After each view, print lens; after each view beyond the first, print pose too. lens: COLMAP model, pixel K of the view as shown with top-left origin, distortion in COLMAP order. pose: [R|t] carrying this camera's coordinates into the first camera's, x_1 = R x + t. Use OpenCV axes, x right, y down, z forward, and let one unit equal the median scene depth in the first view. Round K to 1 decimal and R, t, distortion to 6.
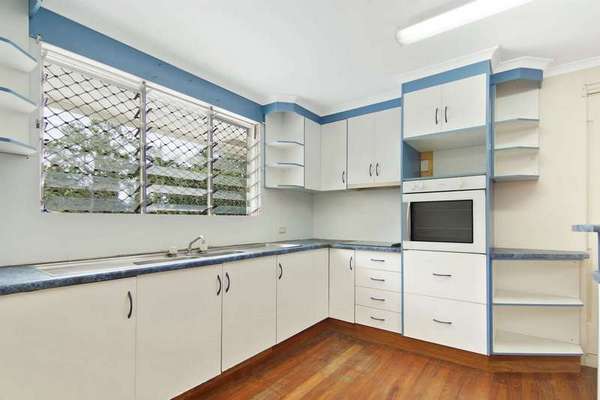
lens RADIAL K [[293.9, 0, 299.0], [0, 293.9, 215.0], [0, 0, 1]] dist [0.006121, -0.000166]
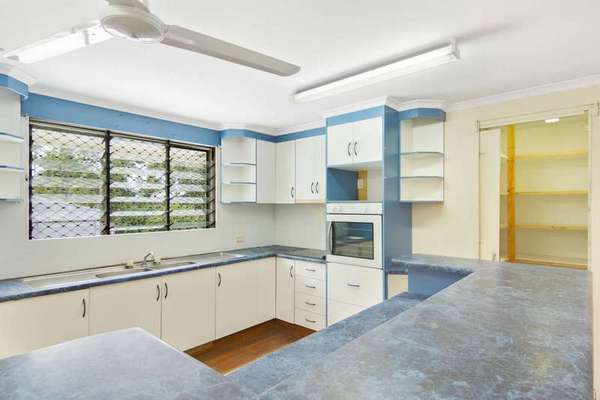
lens RADIAL K [[328.5, 0, 296.3], [0, 328.5, 204.9], [0, 0, 1]] dist [0.017717, -0.000505]
pose [[0.996134, -0.002797, -0.087800, 0.352753], [0.004101, 0.999884, 0.014677, -0.128393], [0.087748, -0.014981, 0.996030, -0.302032]]
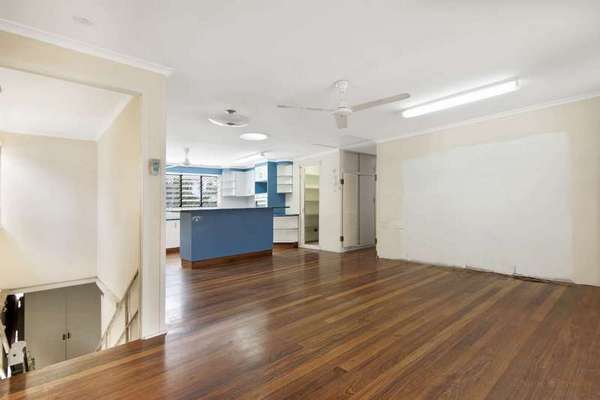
lens RADIAL K [[293.9, 0, 303.4], [0, 293.9, 199.0], [0, 0, 1]] dist [0.006121, -0.000166]
pose [[0.980058, -0.037474, -0.195147, 1.527715], [0.036064, 0.999291, -0.010775, -0.010933], [0.195412, 0.003523, 0.980715, -2.109587]]
